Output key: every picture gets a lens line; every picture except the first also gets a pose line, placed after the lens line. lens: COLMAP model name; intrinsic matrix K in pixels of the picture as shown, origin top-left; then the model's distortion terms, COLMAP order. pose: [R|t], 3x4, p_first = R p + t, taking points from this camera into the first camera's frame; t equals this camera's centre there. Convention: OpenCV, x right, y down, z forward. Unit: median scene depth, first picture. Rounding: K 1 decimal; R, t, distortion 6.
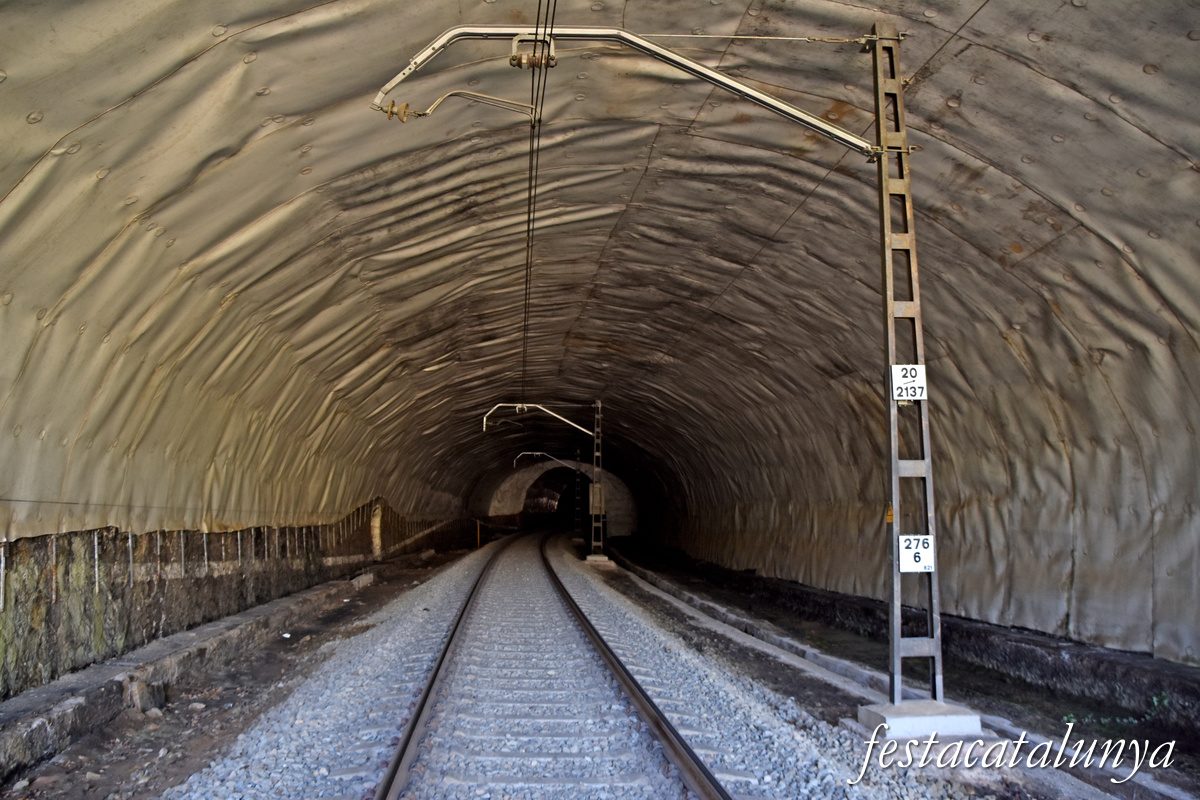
lens RADIAL K [[939.9, 0, 601.2], [0, 939.9, 410.2], [0, 0, 1]] dist [-0.147408, 0.091462]
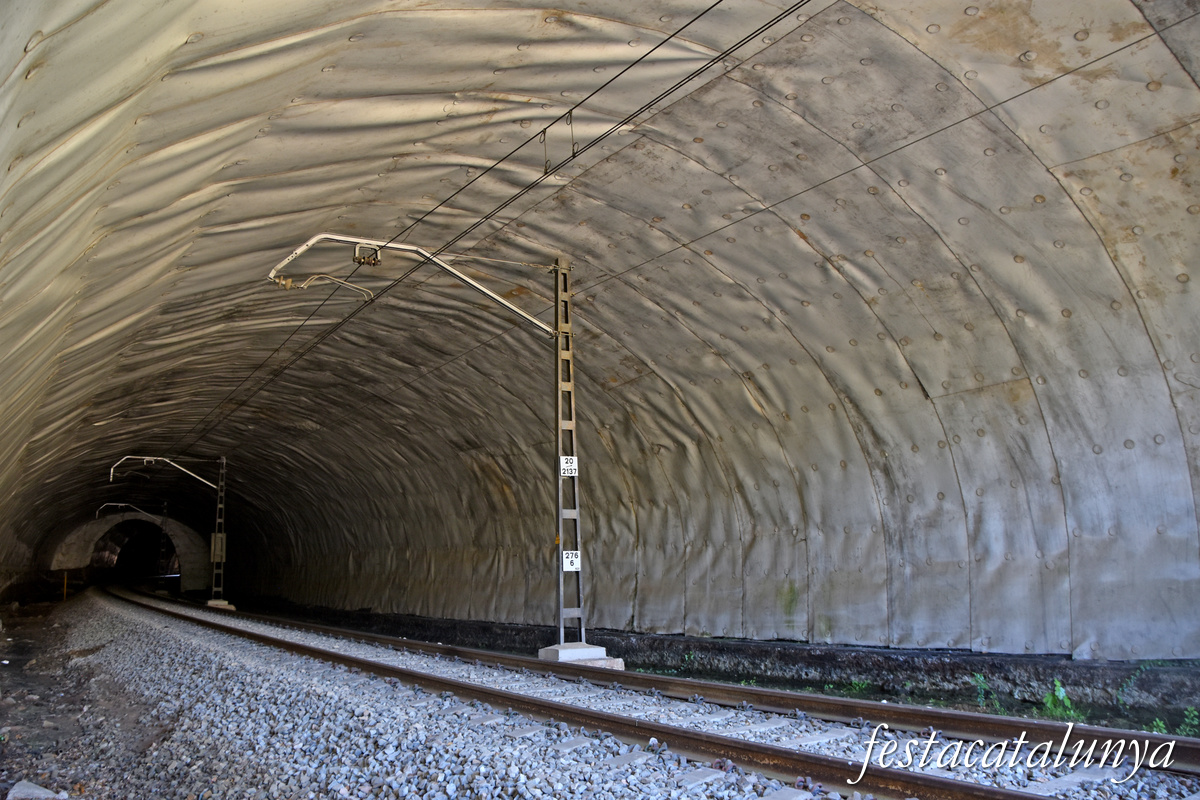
lens RADIAL K [[939.9, 0, 601.2], [0, 939.9, 410.2], [0, 0, 1]] dist [-0.147408, 0.091462]
pose [[0.889945, 0.059717, 0.452142, -0.261210], [-0.031052, 0.997024, -0.070564, -0.006635], [-0.455010, 0.048758, 0.889151, -0.386968]]
